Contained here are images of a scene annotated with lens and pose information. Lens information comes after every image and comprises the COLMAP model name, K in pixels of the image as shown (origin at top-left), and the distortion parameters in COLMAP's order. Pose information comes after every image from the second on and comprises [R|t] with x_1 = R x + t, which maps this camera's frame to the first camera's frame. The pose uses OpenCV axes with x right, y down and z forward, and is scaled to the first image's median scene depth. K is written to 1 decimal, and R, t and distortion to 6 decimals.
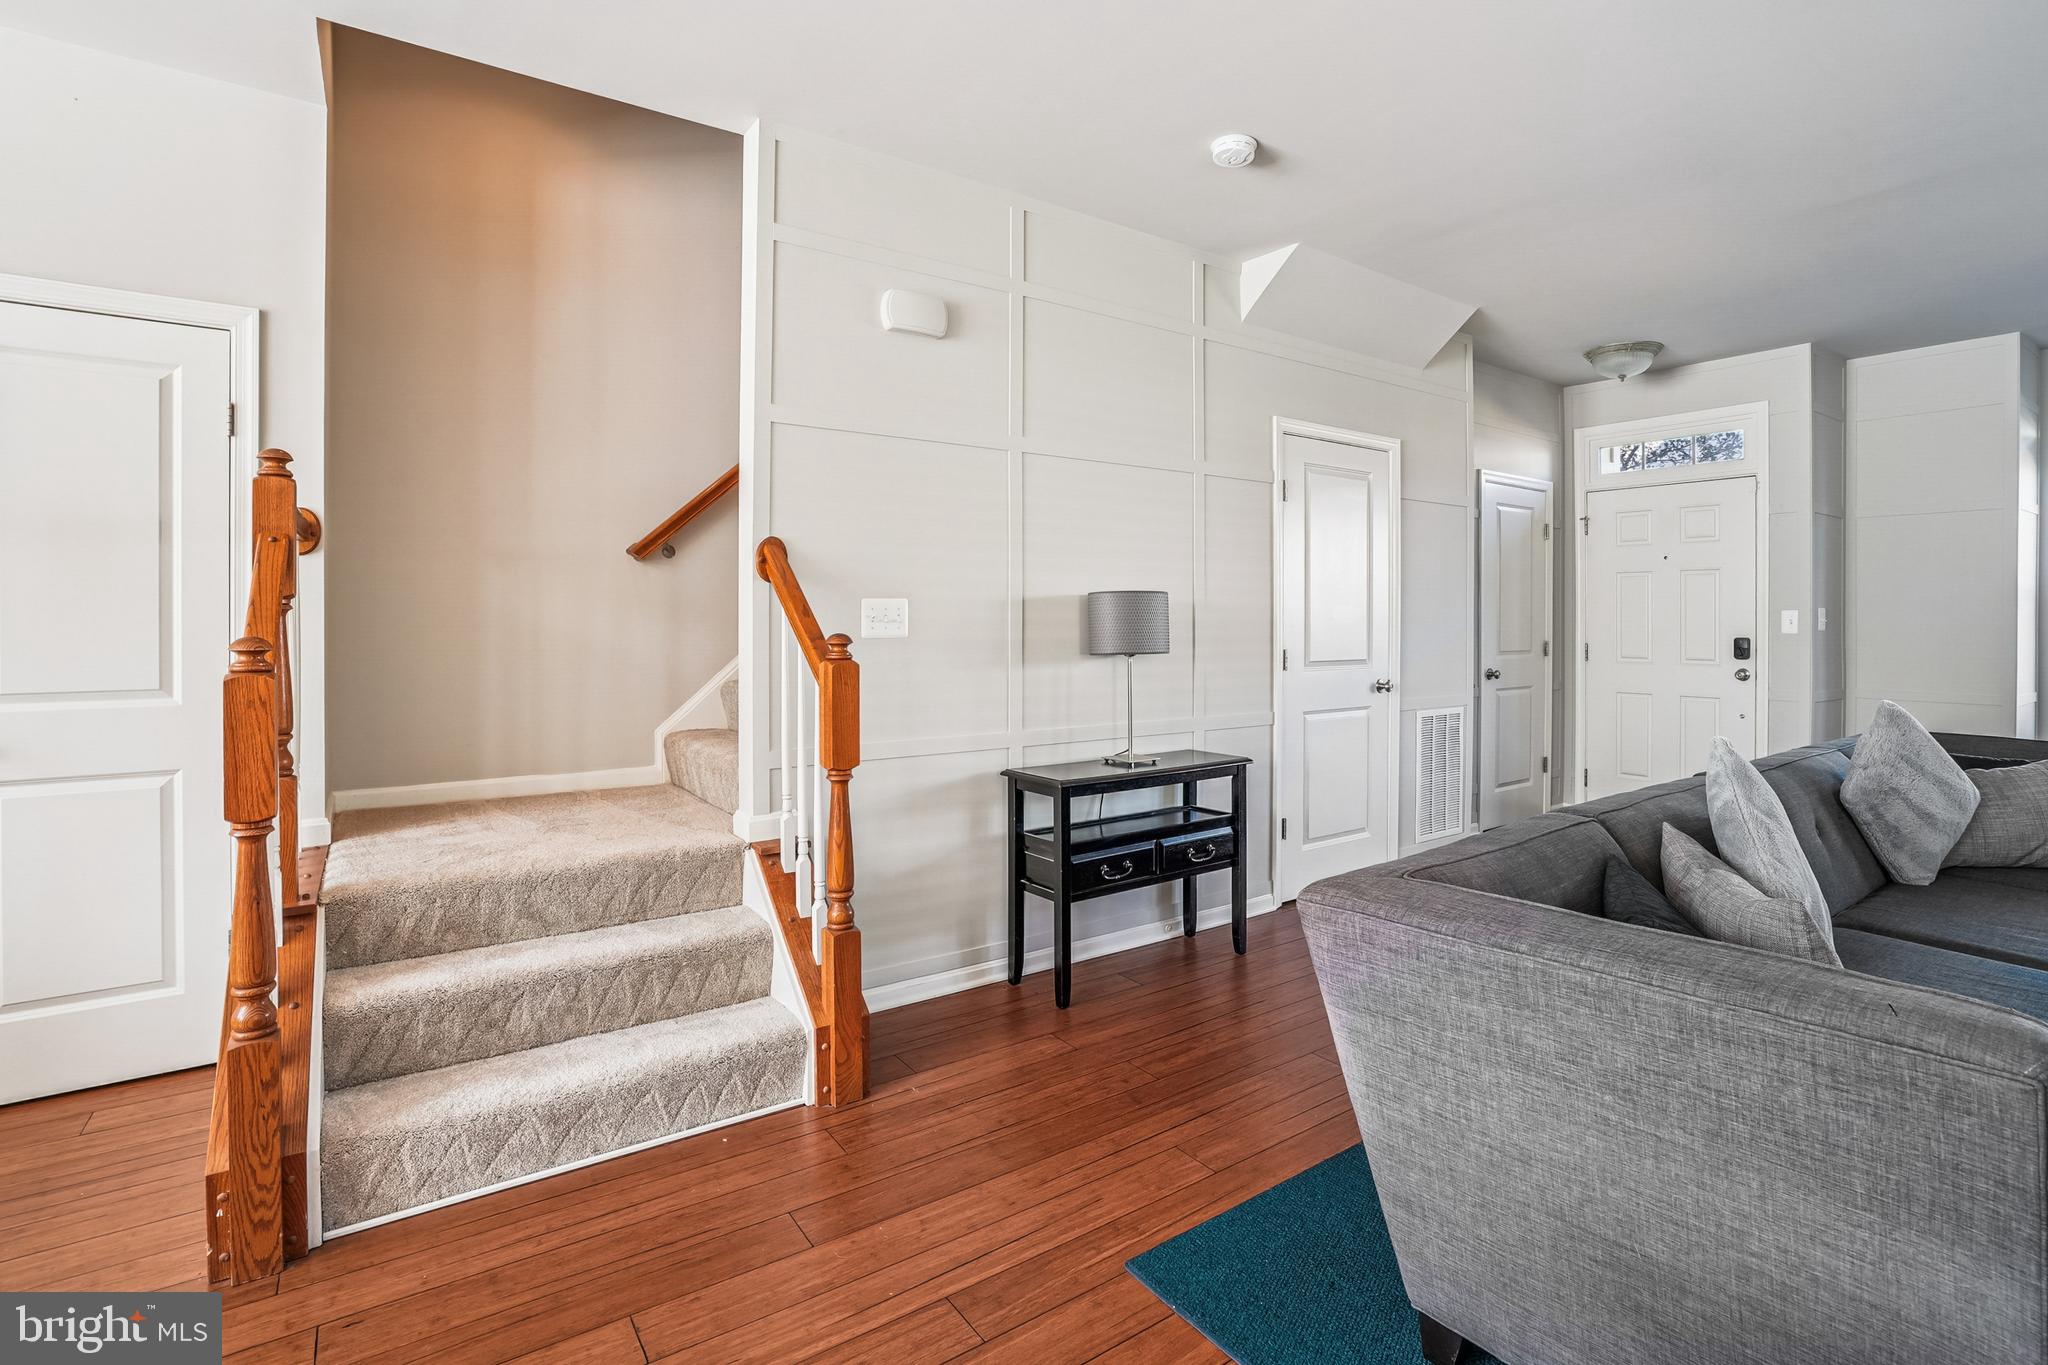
lens RADIAL K [[945.3, 0, 1050.9], [0, 945.3, 617.6], [0, 0, 1]] dist [0.002219, -0.000525]
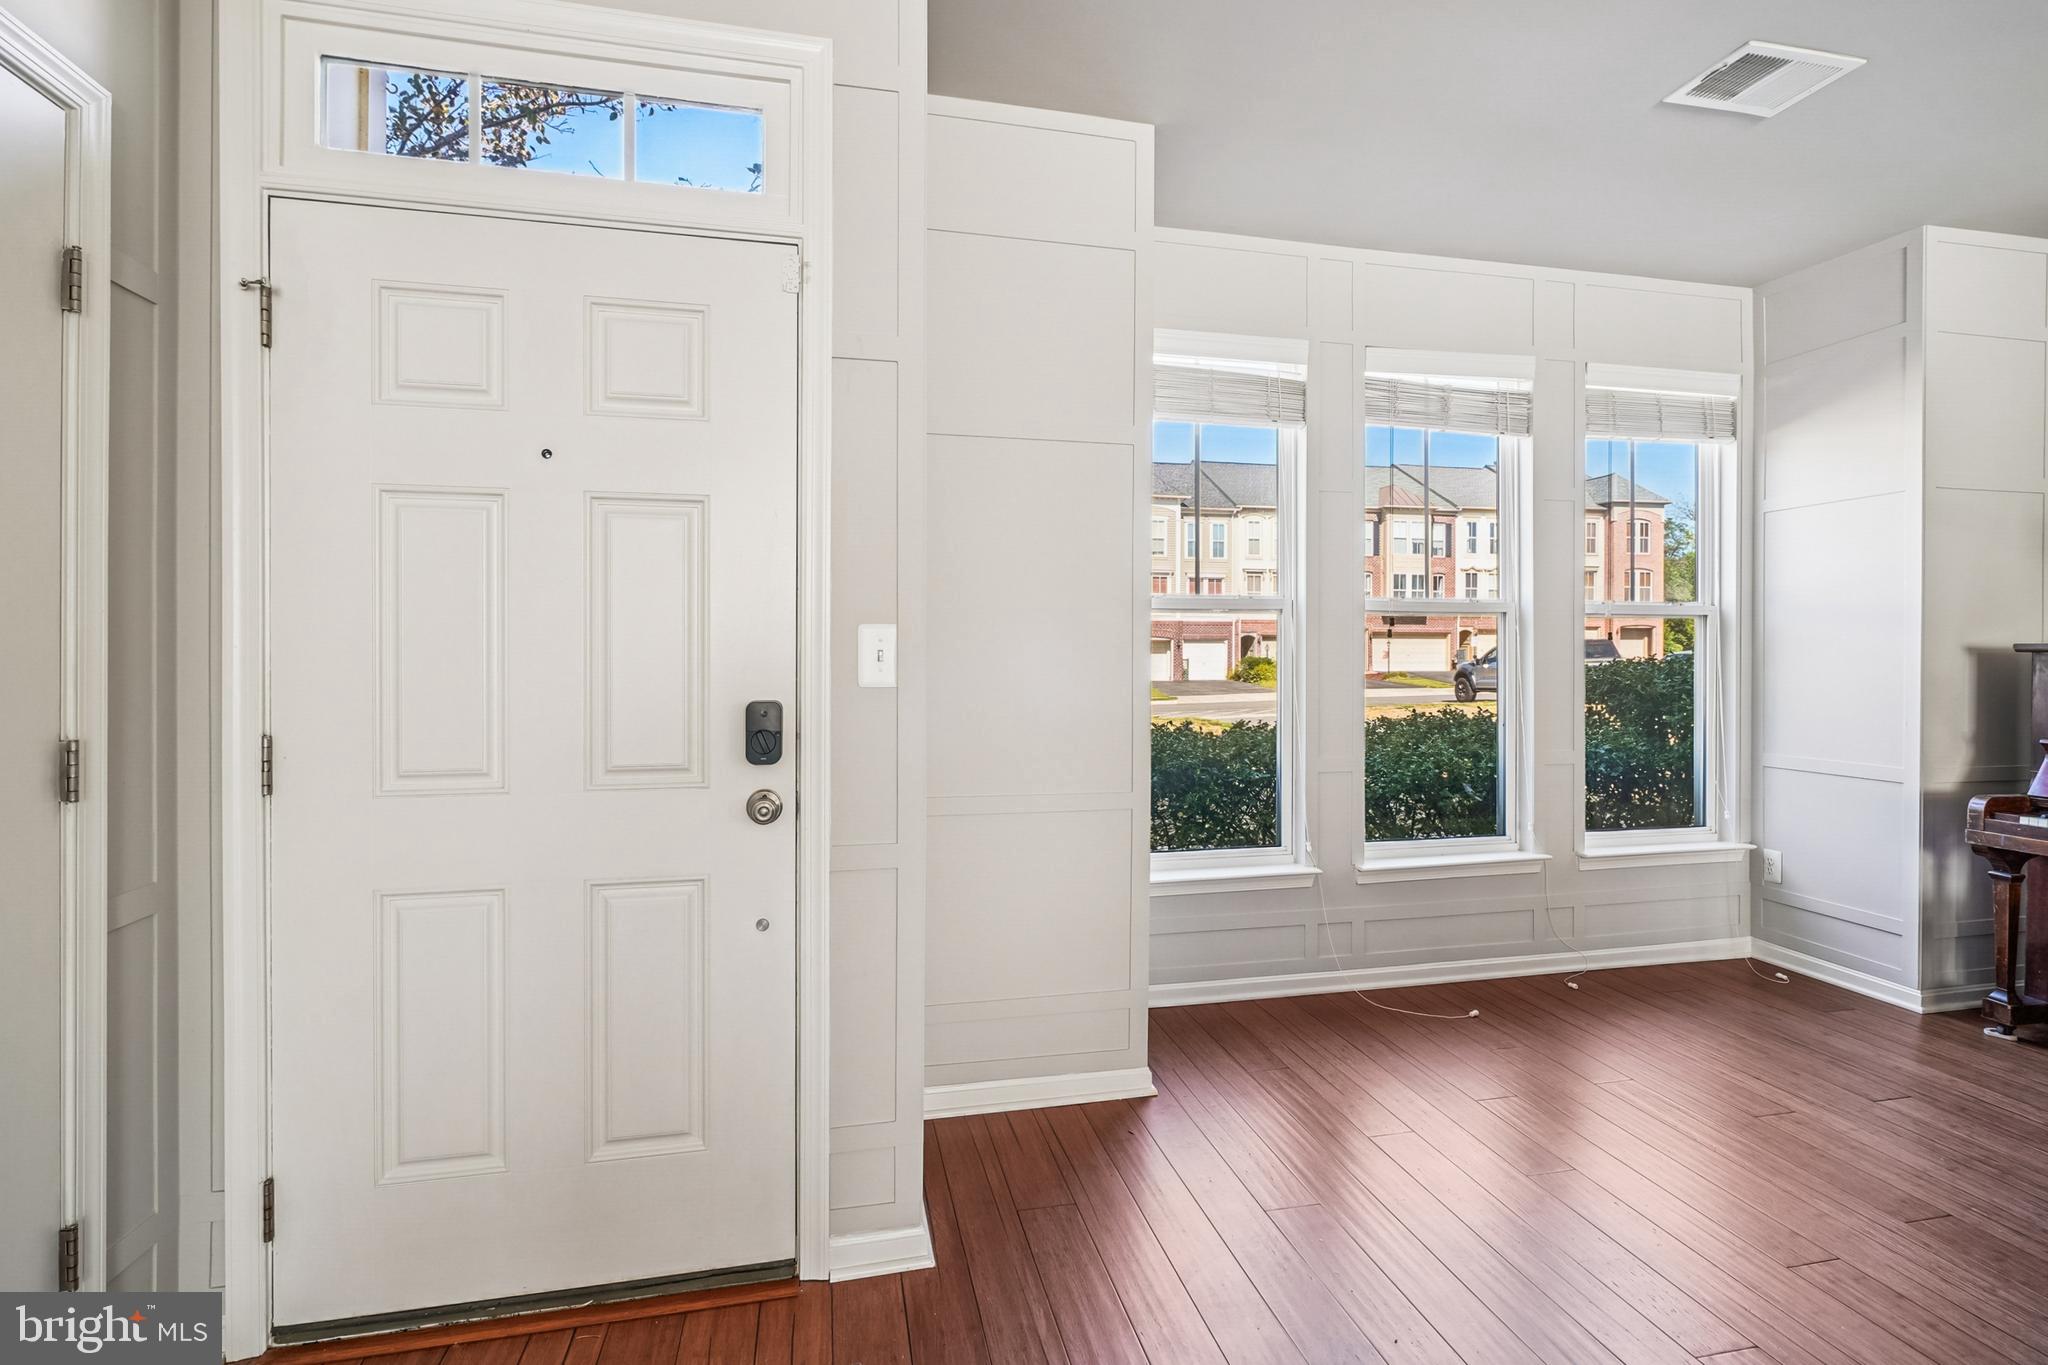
lens RADIAL K [[945.3, 0, 1029.4], [0, 945.3, 680.2], [0, 0, 1]] dist [0.002219, -0.000525]
pose [[0.374563, -0.002256, 0.927199, 0.442418], [0.005206, 0.999986, 0.000330, 0.013674], [-0.927187, 0.004703, 0.374569, 0.776593]]
